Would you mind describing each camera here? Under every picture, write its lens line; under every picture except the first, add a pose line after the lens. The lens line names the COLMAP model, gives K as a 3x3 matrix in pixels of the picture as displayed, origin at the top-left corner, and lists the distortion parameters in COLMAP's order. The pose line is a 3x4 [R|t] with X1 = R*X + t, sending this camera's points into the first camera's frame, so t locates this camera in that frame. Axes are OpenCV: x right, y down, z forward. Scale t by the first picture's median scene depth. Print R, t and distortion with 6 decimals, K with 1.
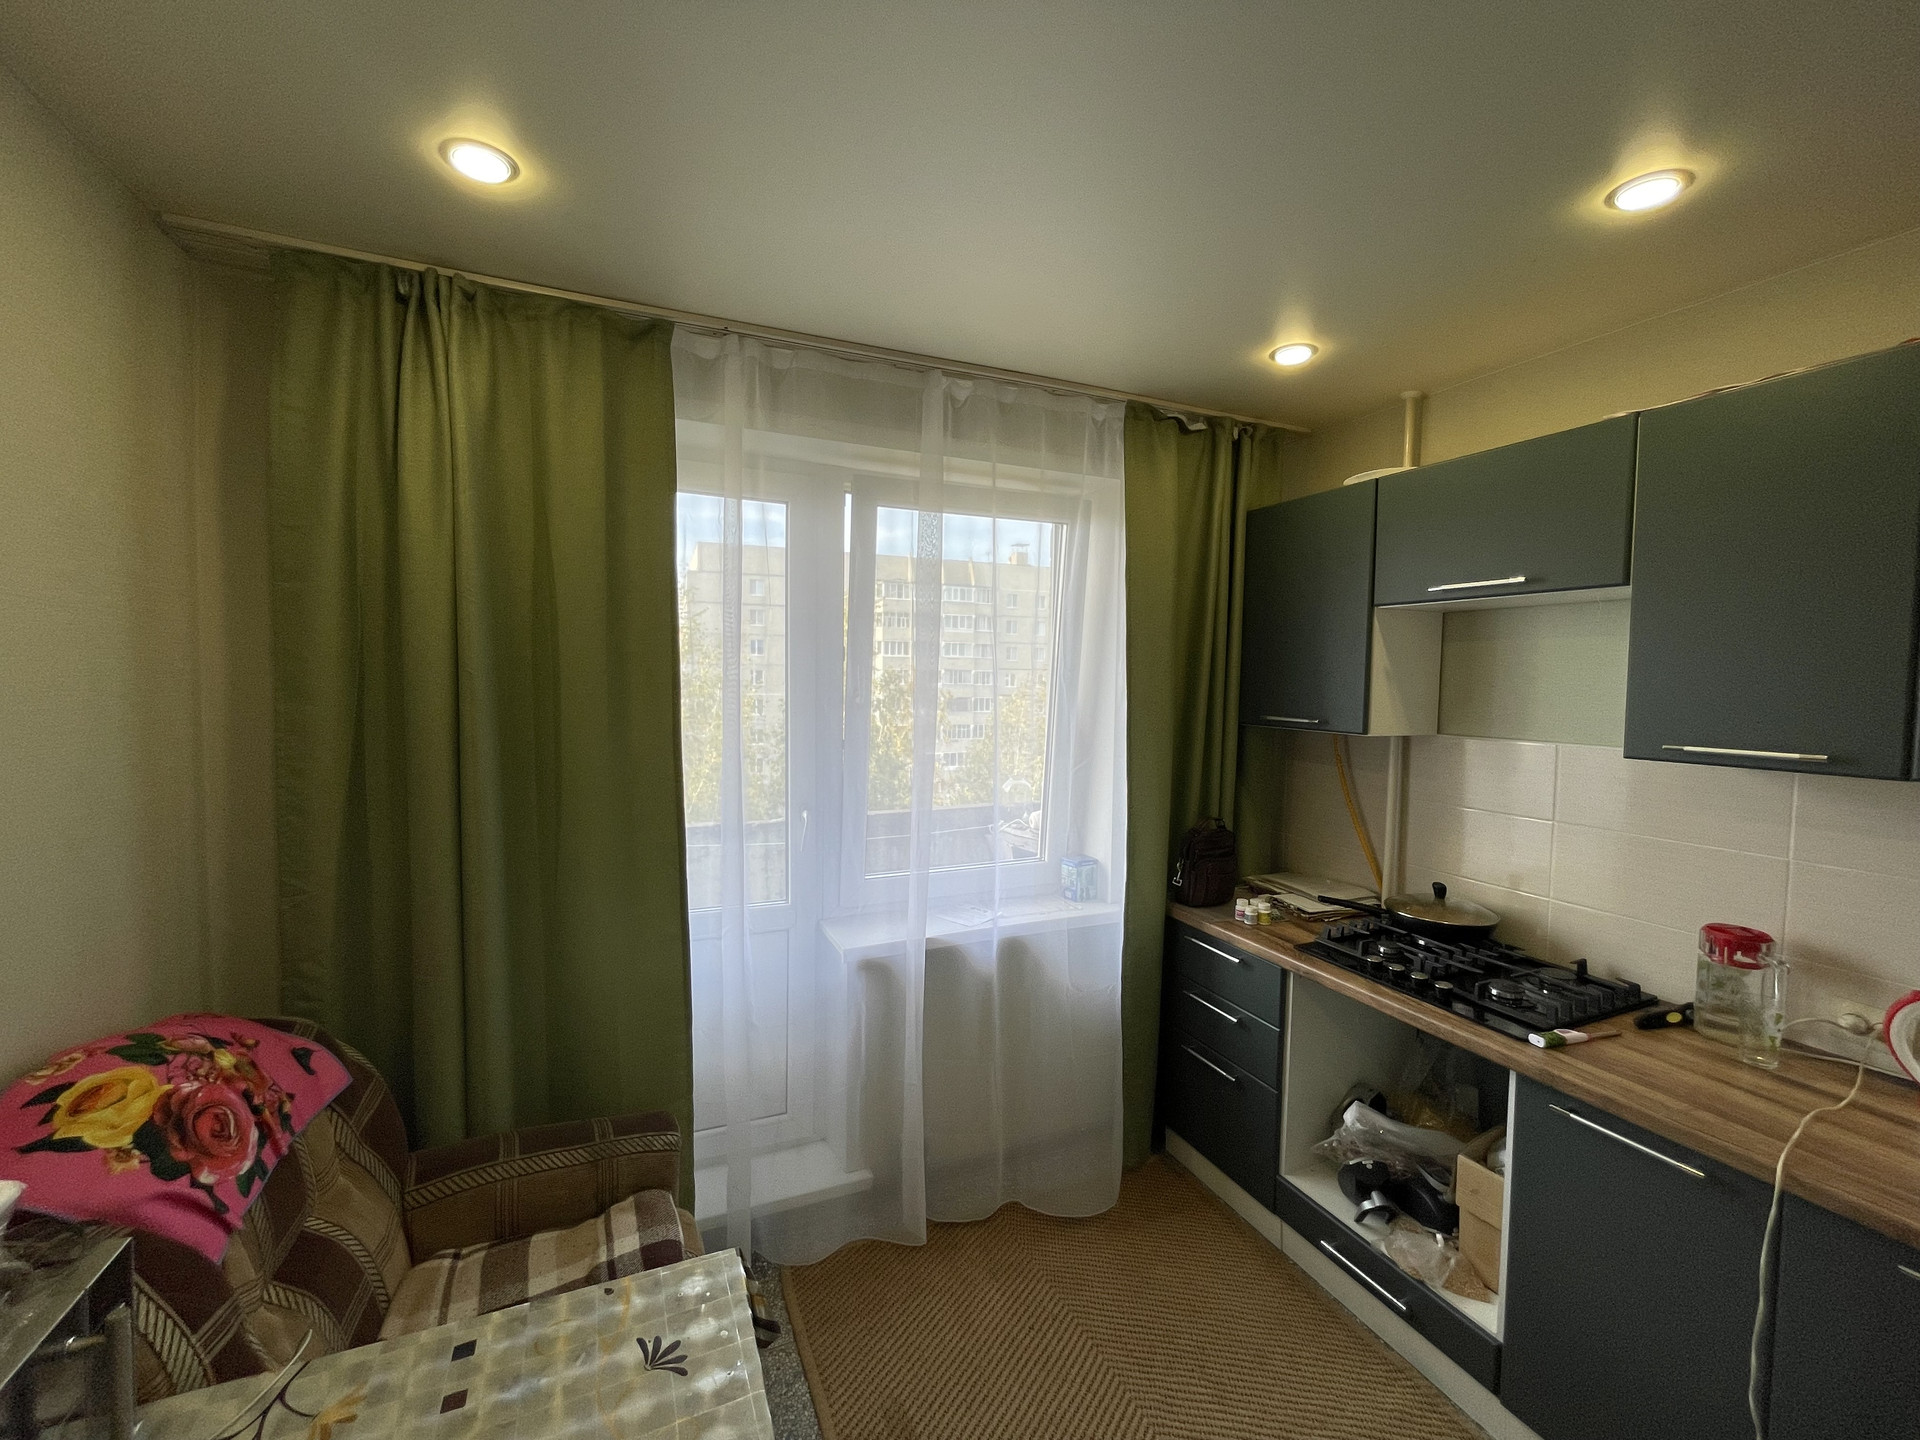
lens RADIAL K [[775.3, 0, 960.0], [0, 775.3, 720.0], [0, 0, 1]] dist [-0.003116, 0.000001]
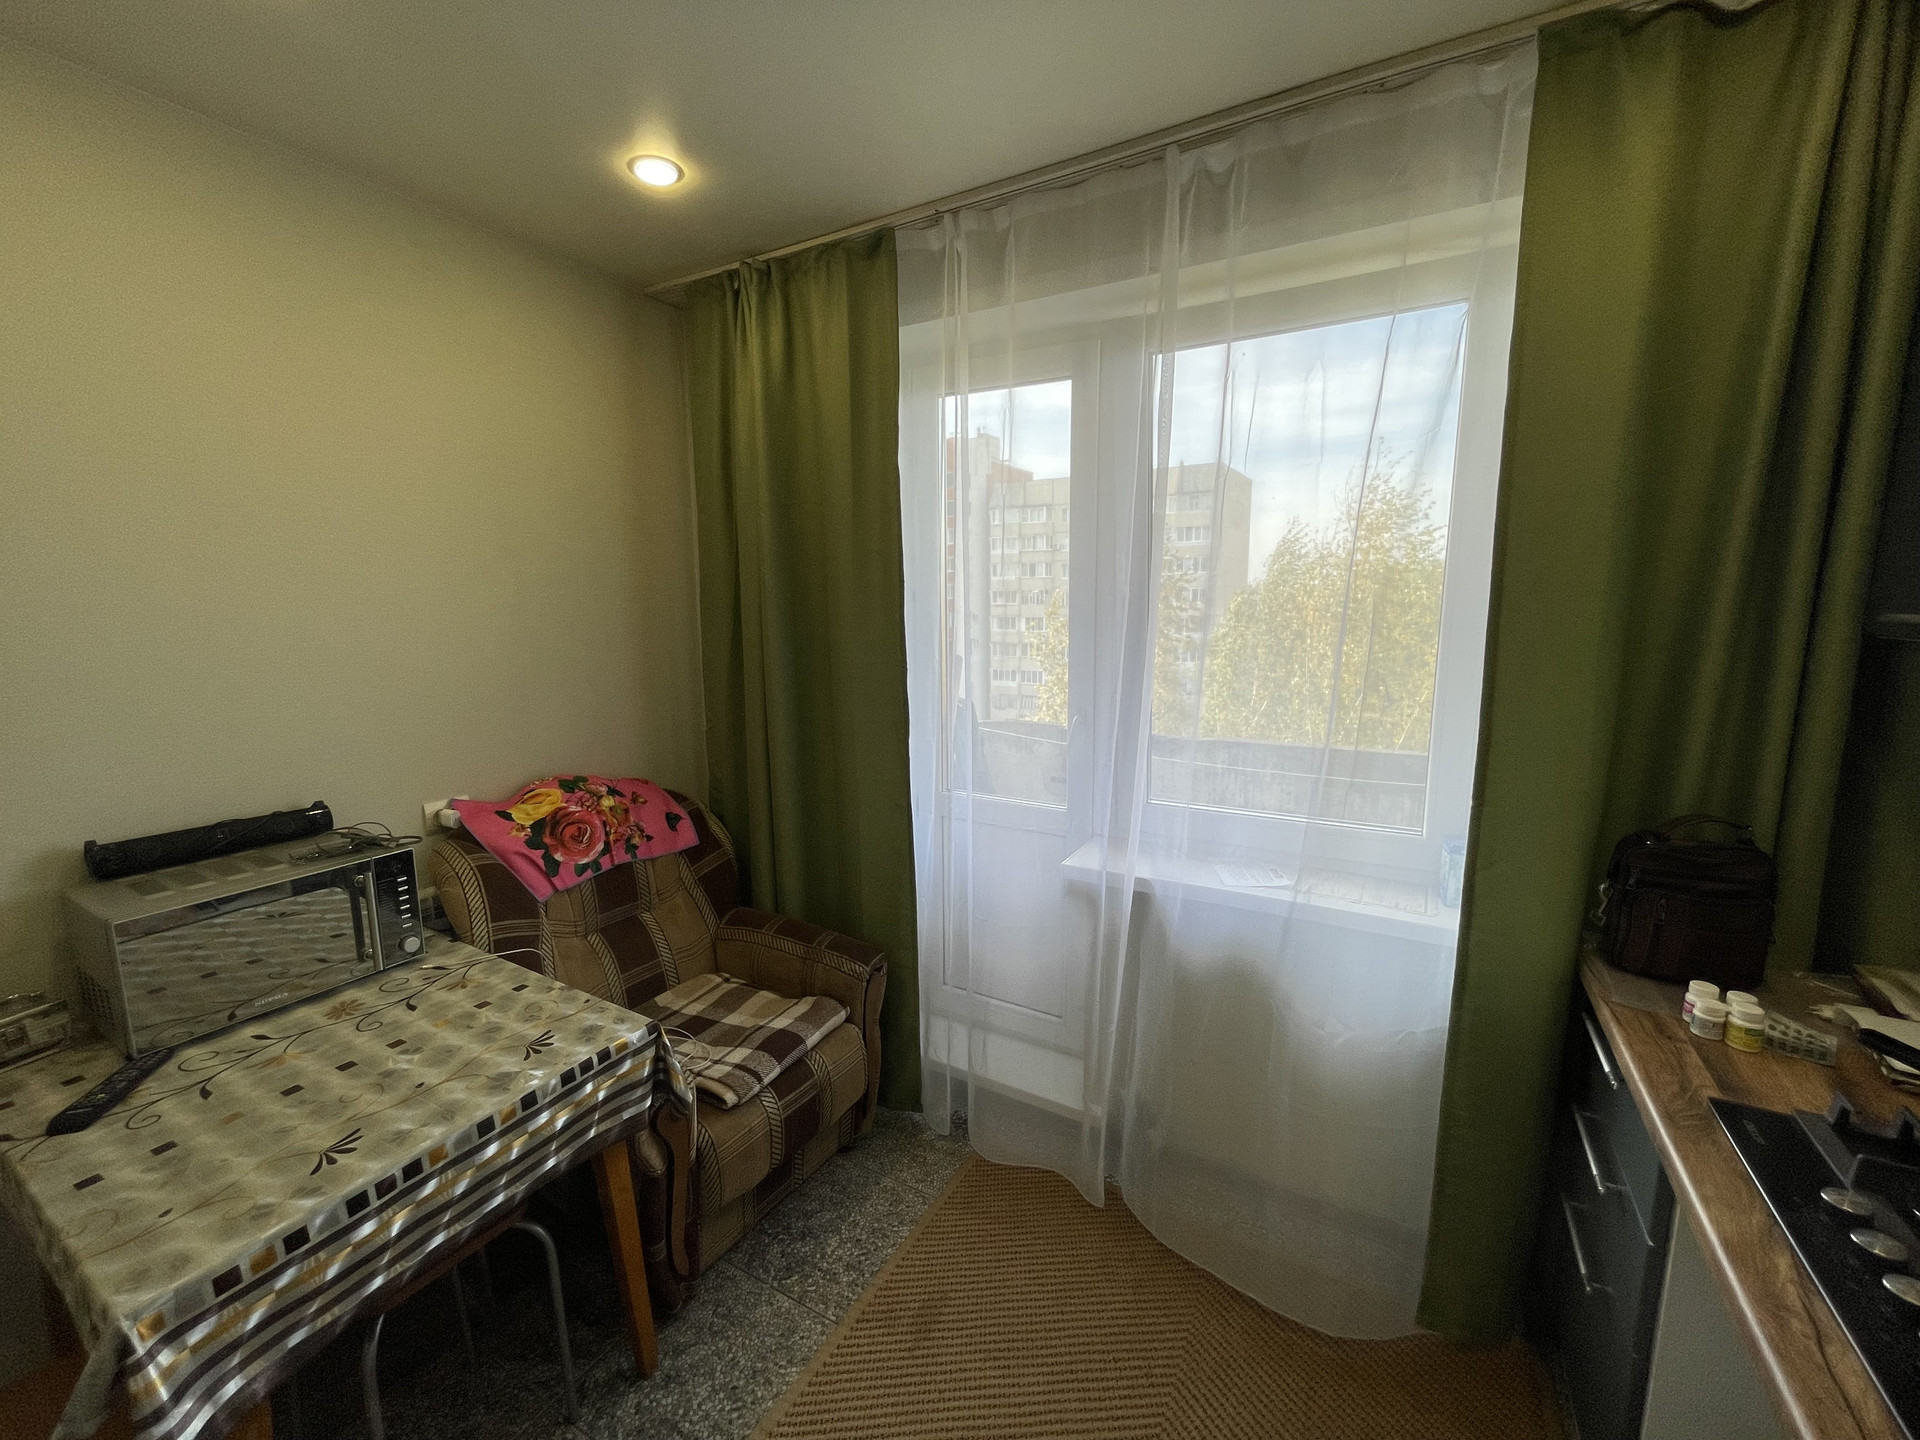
lens RADIAL K [[775.3, 0, 960.0], [0, 775.3, 720.0], [0, 0, 1]] dist [-0.003116, 0.000001]
pose [[0.596431, 0.108921, -0.795240, 0.635170], [-0.033205, 0.993250, 0.111138, 0.031887], [0.801977, -0.039880, 0.596022, 0.453365]]
